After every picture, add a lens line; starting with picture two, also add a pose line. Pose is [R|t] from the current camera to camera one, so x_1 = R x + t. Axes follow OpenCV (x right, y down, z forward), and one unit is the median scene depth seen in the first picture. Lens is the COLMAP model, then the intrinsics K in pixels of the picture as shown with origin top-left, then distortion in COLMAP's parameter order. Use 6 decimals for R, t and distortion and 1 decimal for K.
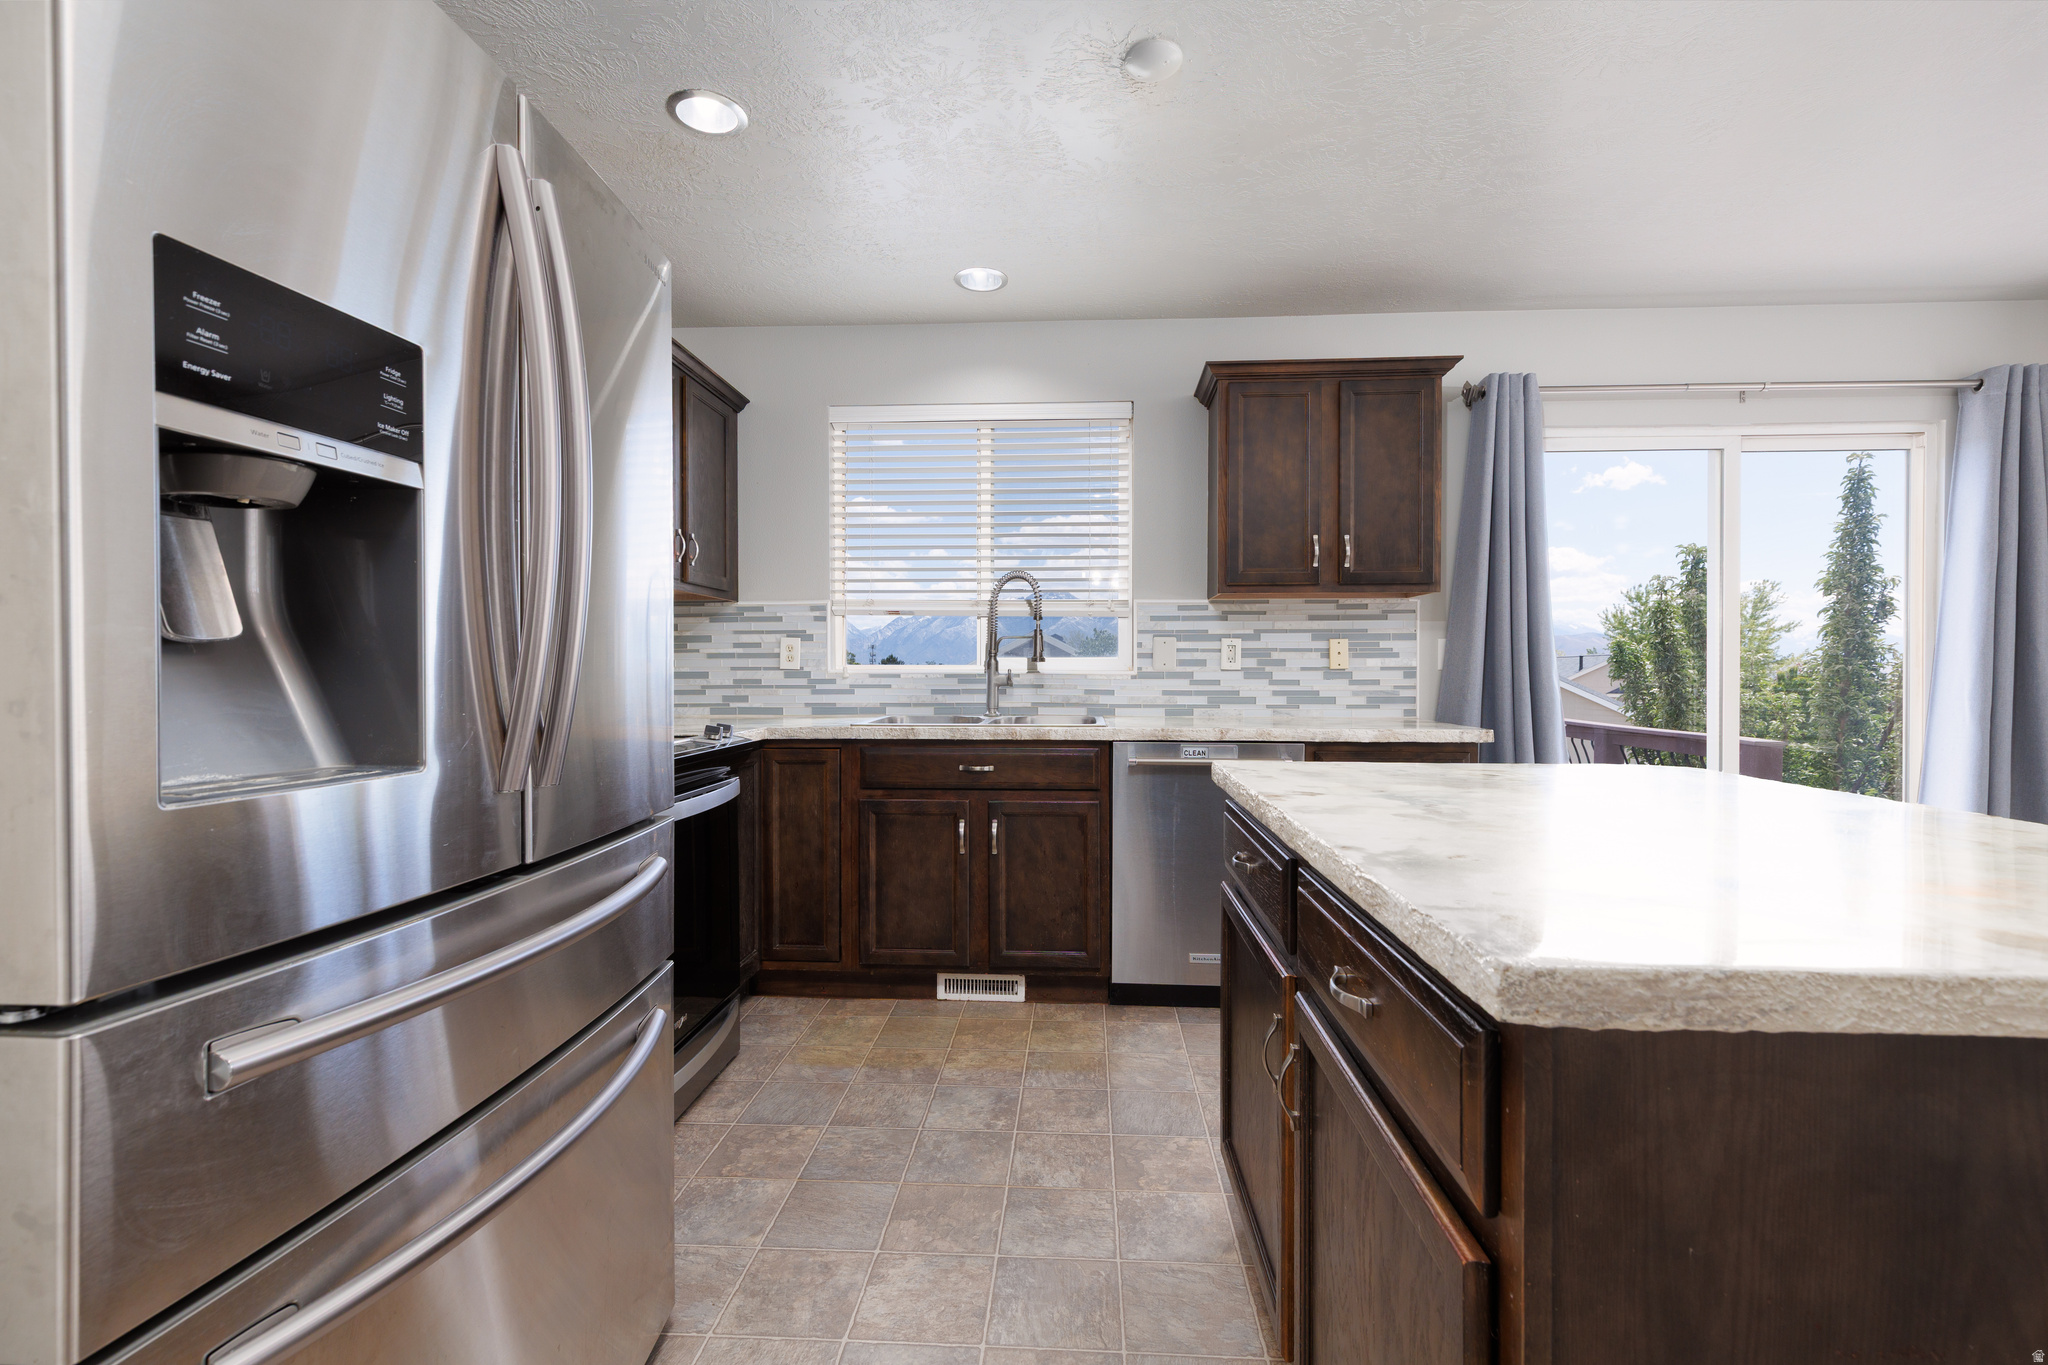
lens RADIAL K [[929.1, 0, 1027.5], [0, 929.1, 683.4], [0, 0, 1]] dist [-0.000262, -0.000008]
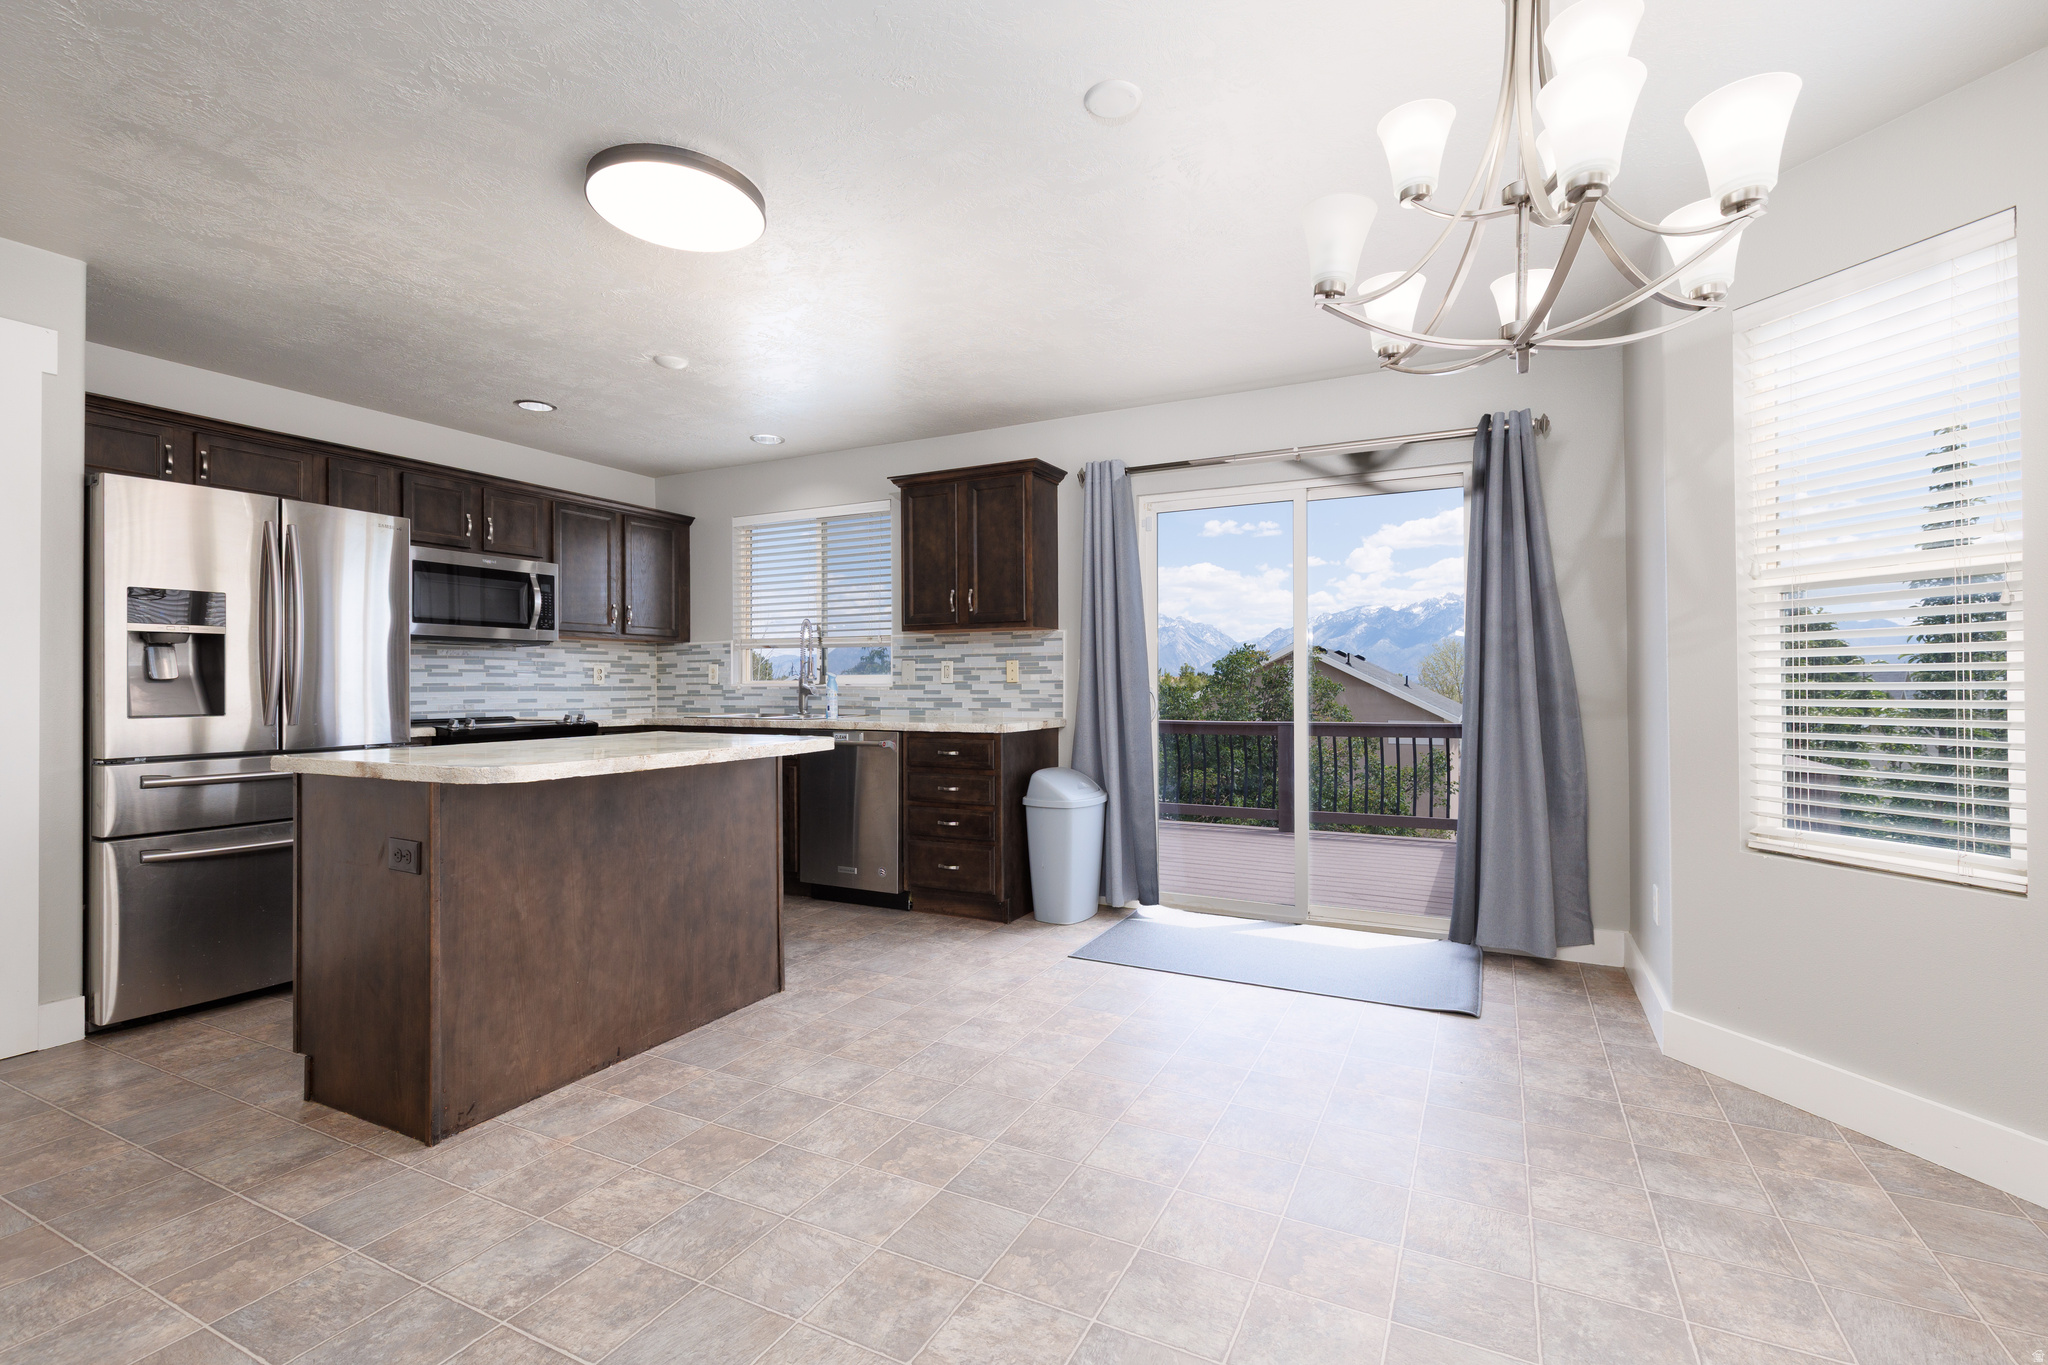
lens RADIAL K [[929.1, 0, 1025.1], [0, 929.1, 679.6], [0, 0, 1]] dist [-0.000262, -0.000008]
pose [[0.914723, -0.006140, -0.404035, 0.900094], [-0.001008, 0.999847, -0.017476, 0.004622], [0.404081, 0.016393, 0.914576, -0.246782]]
